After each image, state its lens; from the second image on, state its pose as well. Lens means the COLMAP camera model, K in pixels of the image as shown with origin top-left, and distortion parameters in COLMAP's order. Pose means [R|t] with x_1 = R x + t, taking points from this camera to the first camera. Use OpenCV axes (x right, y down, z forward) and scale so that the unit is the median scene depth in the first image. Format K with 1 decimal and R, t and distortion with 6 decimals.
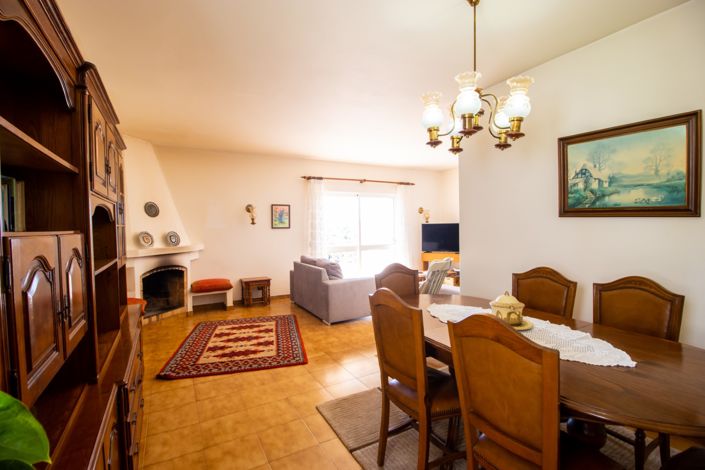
lens RADIAL K [[328.8, 0, 352.5], [0, 328.8, 233.2], [0, 0, 1]] dist [0.000827, -0.000568]
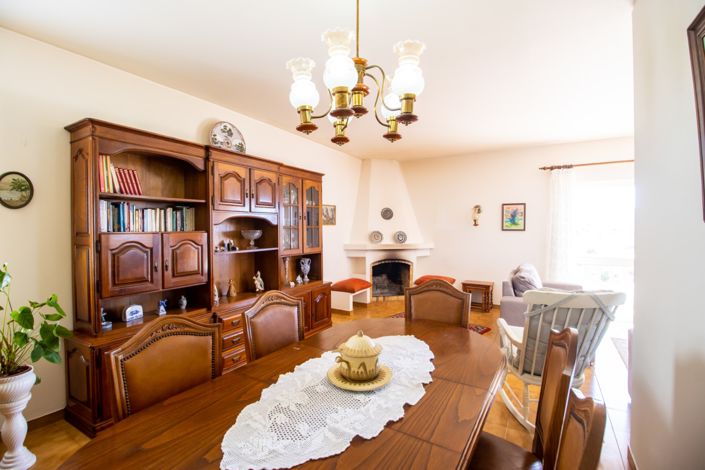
lens RADIAL K [[328.8, 0, 351.6], [0, 328.8, 230.9], [0, 0, 1]] dist [0.000827, -0.000568]
pose [[0.511950, 0.029657, -0.858503, 0.421662], [-0.020821, 0.999539, 0.022113, -0.031198], [0.858763, 0.006554, 0.512331, 0.230663]]
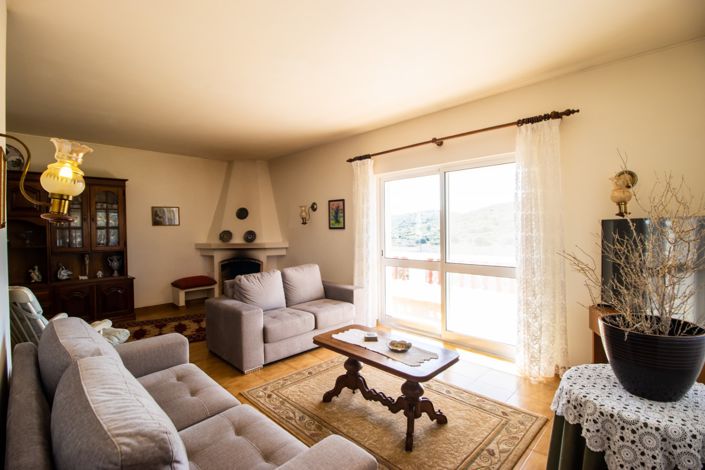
lens RADIAL K [[328.8, 0, 347.6], [0, 328.8, 235.0], [0, 0, 1]] dist [0.000827, -0.000568]
pose [[0.260241, 0.039462, -0.964737, 0.771176], [-0.005207, 0.999207, 0.039467, -0.041350], [0.965530, -0.005248, 0.260240, 1.075469]]
